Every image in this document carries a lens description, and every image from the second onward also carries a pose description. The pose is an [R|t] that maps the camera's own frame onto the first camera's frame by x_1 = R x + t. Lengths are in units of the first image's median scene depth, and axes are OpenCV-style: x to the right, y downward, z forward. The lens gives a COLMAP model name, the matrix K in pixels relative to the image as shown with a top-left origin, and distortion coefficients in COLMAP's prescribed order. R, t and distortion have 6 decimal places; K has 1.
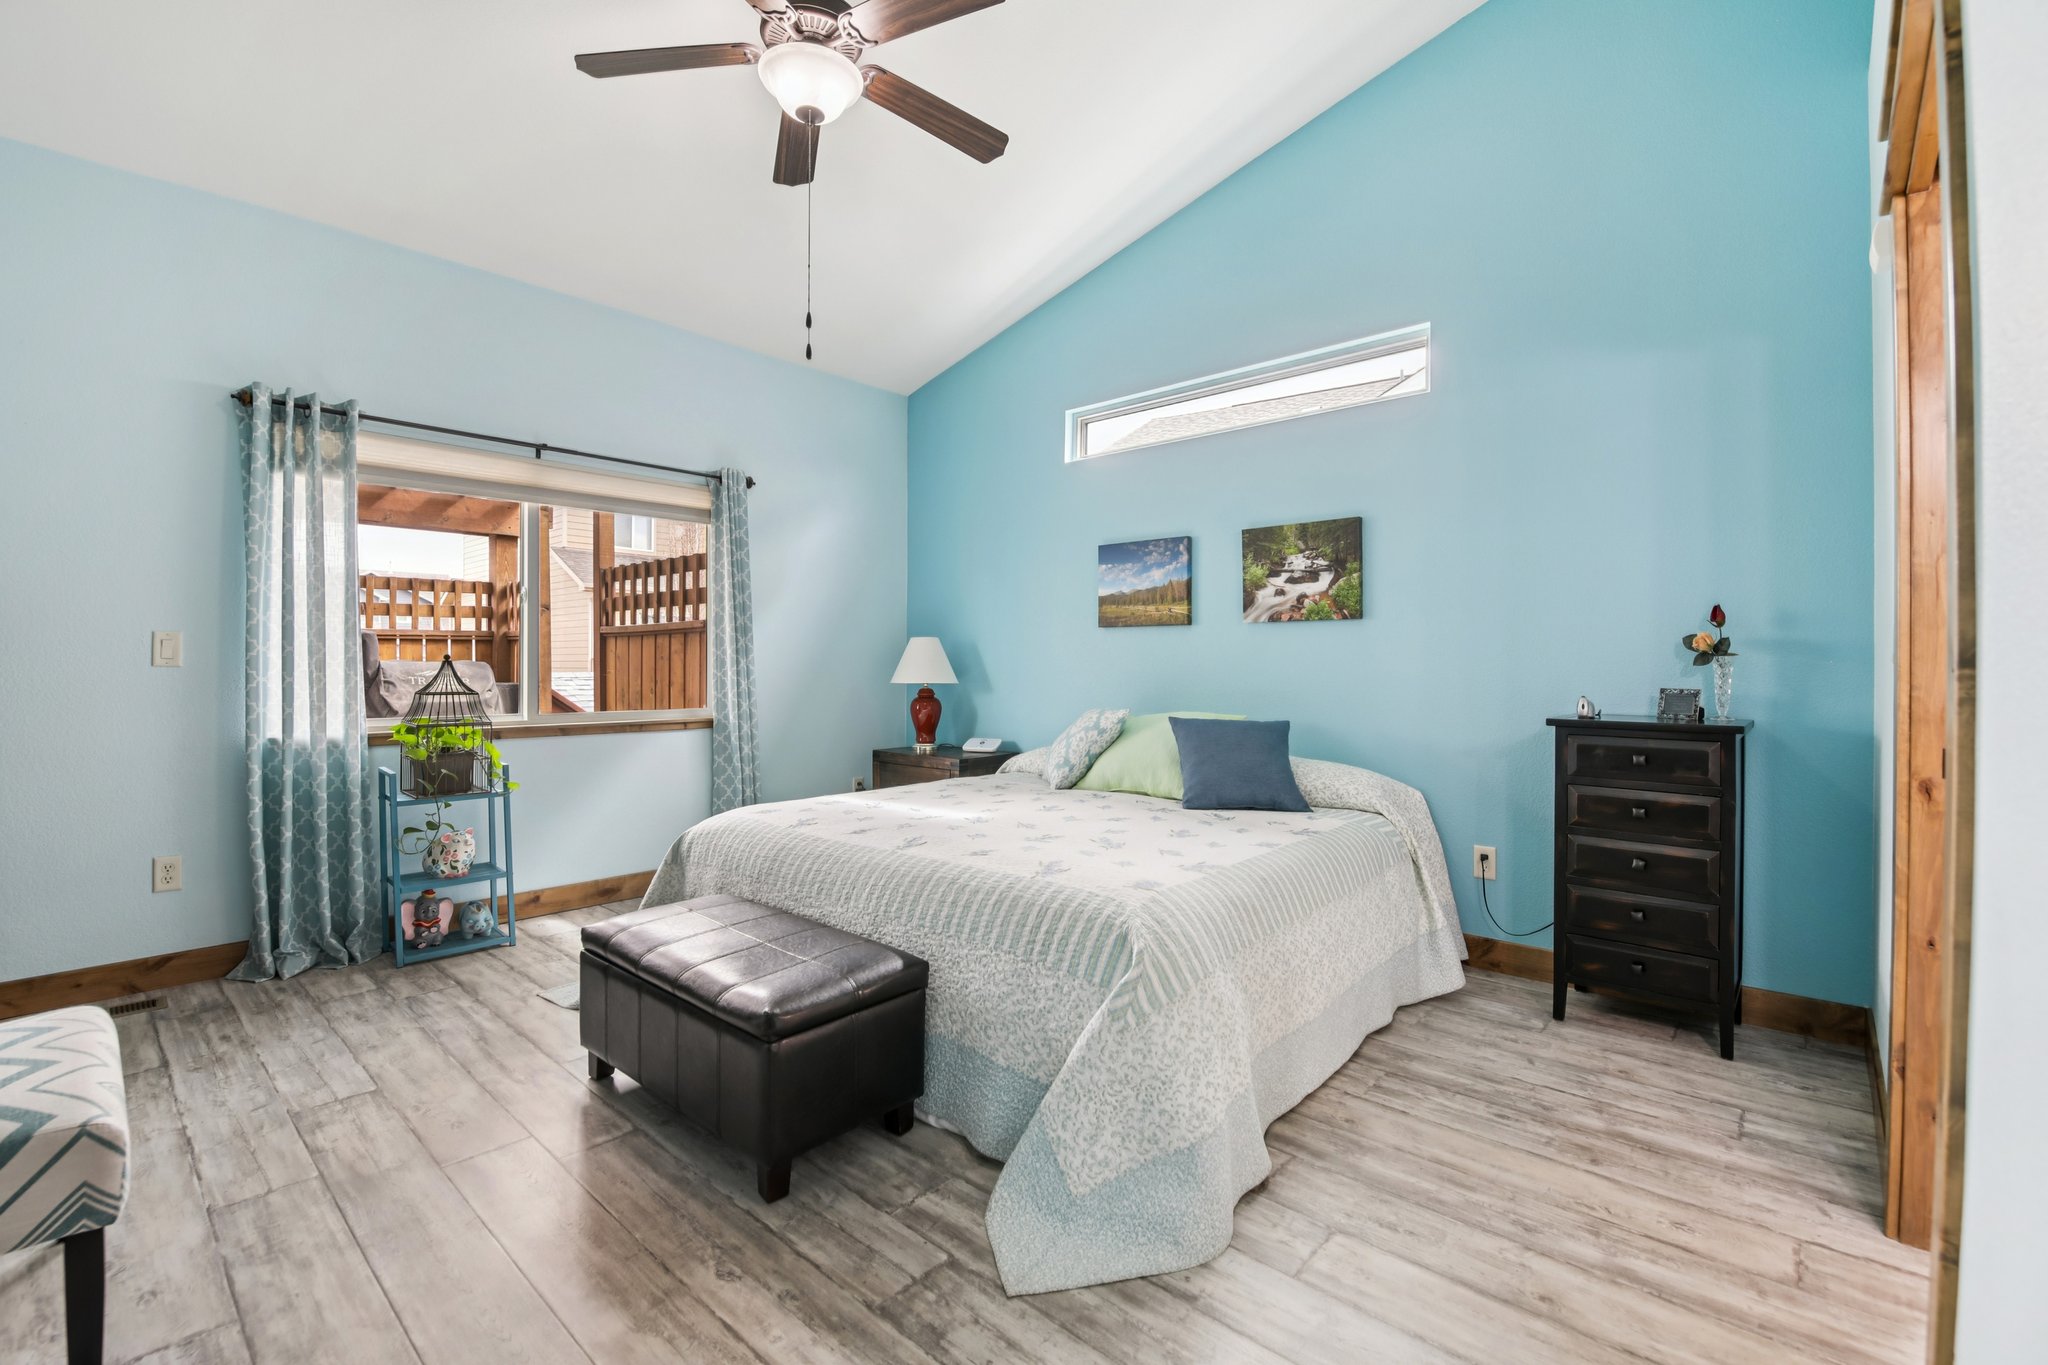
lens RADIAL K [[891.1, 0, 1024.0], [0, 891.1, 682.5], [0, 0, 1]] dist [0.000541, -0.017102]
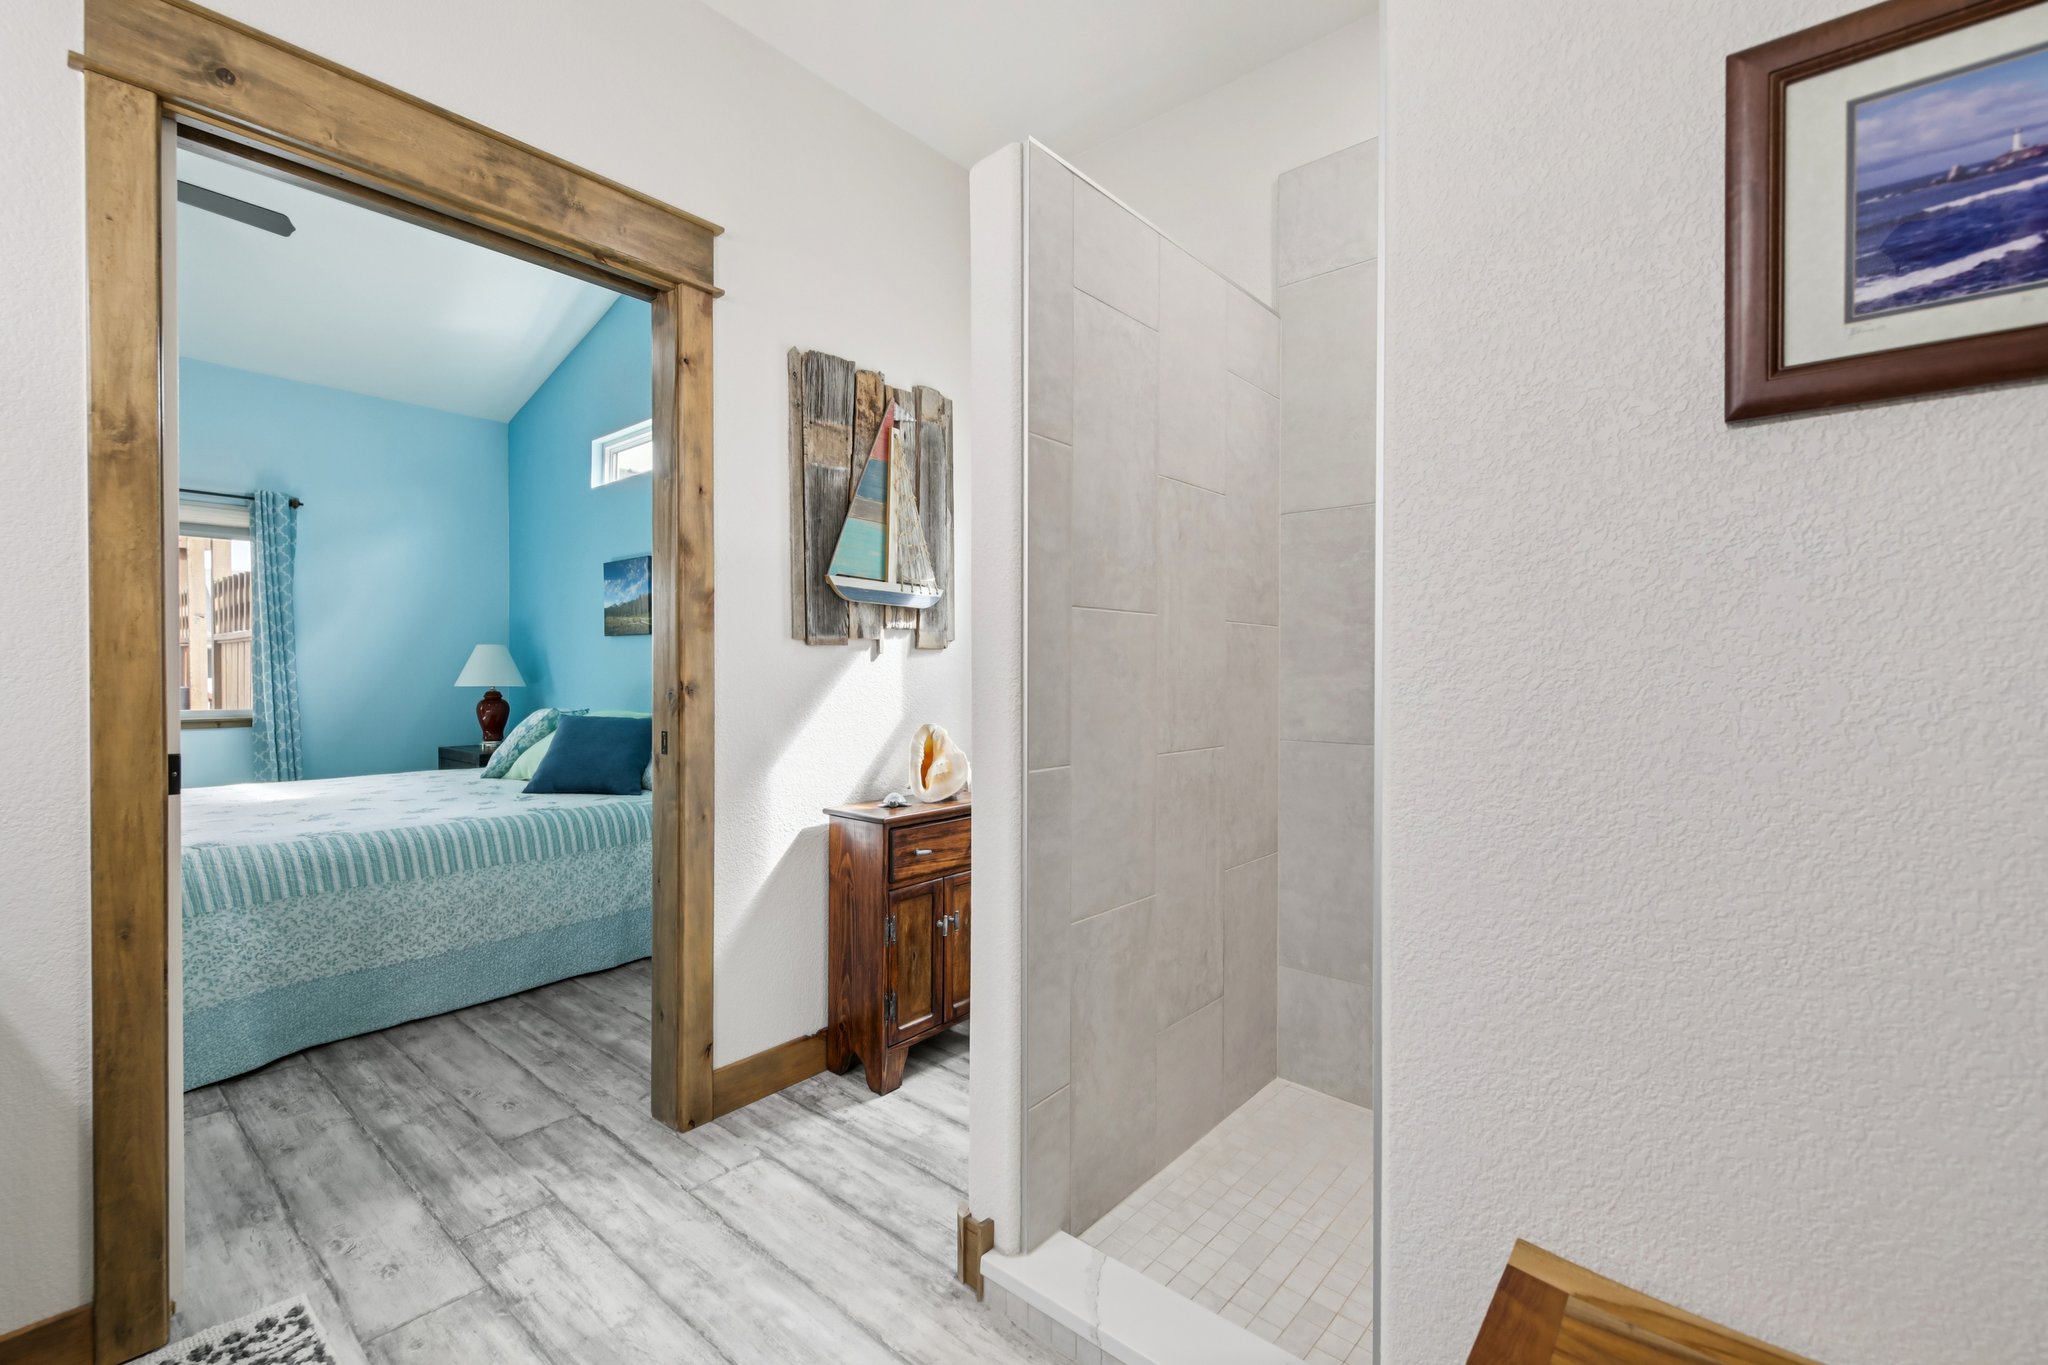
lens RADIAL K [[880.0, 0, 1024.0], [0, 880.0, 682.5], [0, 0, 1]] dist [0.000350, -0.000208]
pose [[0.999176, 0.002297, 0.040516, 0.985877], [-0.001878, 0.999945, -0.010361, 0.011609], [-0.040538, 0.010276, 0.999125, -0.215119]]
